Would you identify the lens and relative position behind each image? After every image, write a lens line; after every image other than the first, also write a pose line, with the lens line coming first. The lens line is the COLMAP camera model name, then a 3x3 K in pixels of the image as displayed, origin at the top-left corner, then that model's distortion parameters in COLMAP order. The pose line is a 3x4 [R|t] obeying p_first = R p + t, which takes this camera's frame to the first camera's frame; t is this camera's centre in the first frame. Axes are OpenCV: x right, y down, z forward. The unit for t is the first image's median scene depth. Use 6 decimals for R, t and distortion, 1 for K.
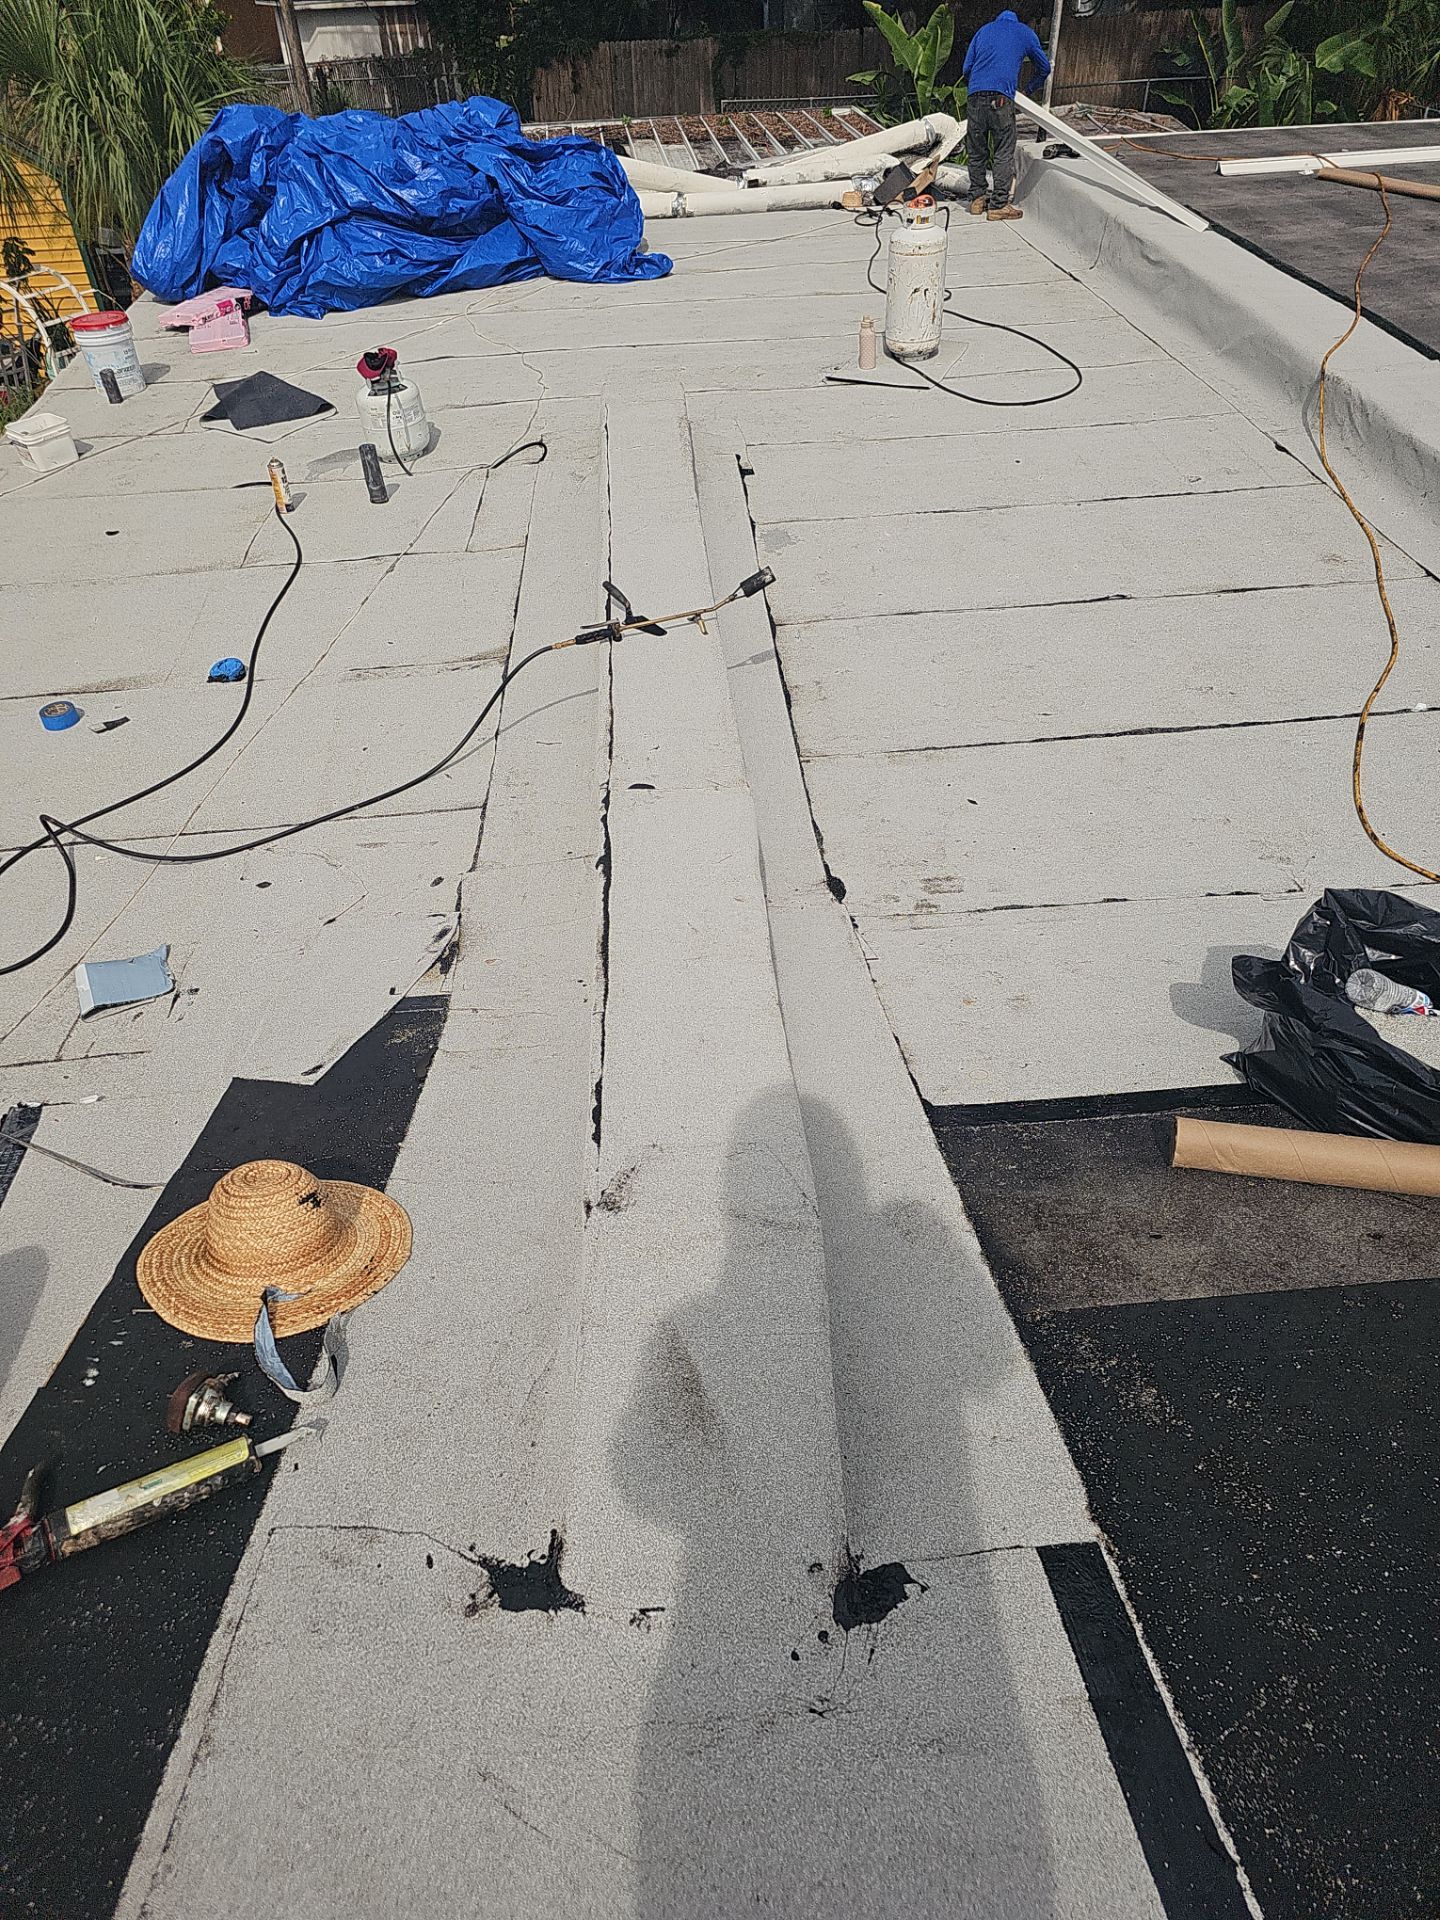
lens RADIAL K [[1299.0, 0, 680.2], [0, 1299.0, 956.3], [0, 0, 1]] dist [0.044347, -0.035658]
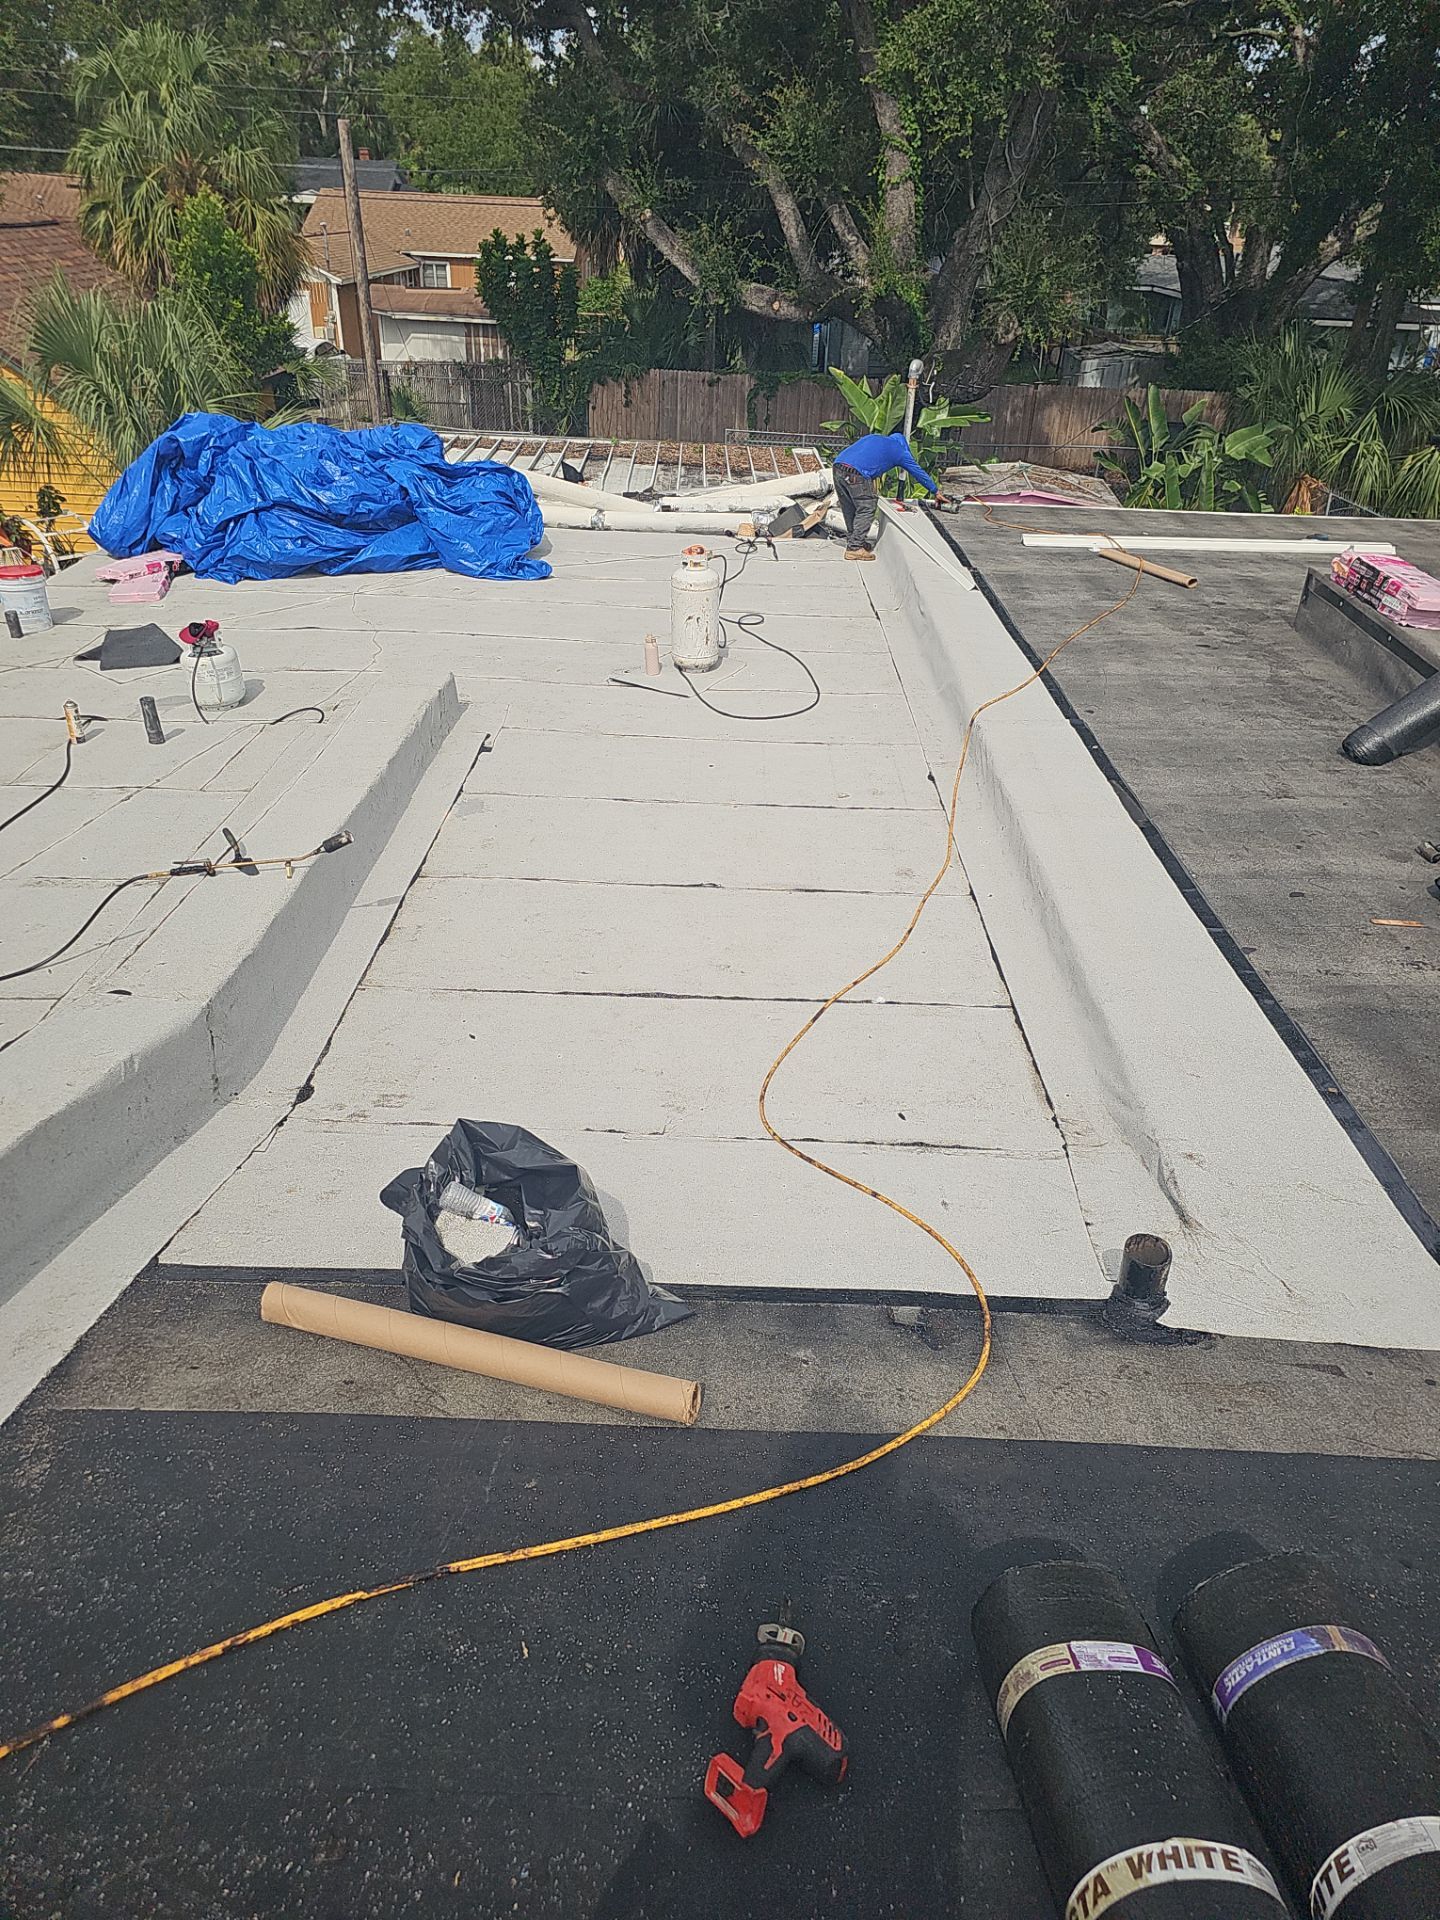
lens RADIAL K [[1301.9, 0, 725.1], [0, 1301.9, 945.5], [0, 0, 1]] dist [0.049482, -0.038017]
pose [[0.994499, 0.102033, -0.023685, 0.225151], [-0.104645, 0.977728, -0.181924, -0.003370], [0.004596, 0.183402, 0.983027, -0.091911]]
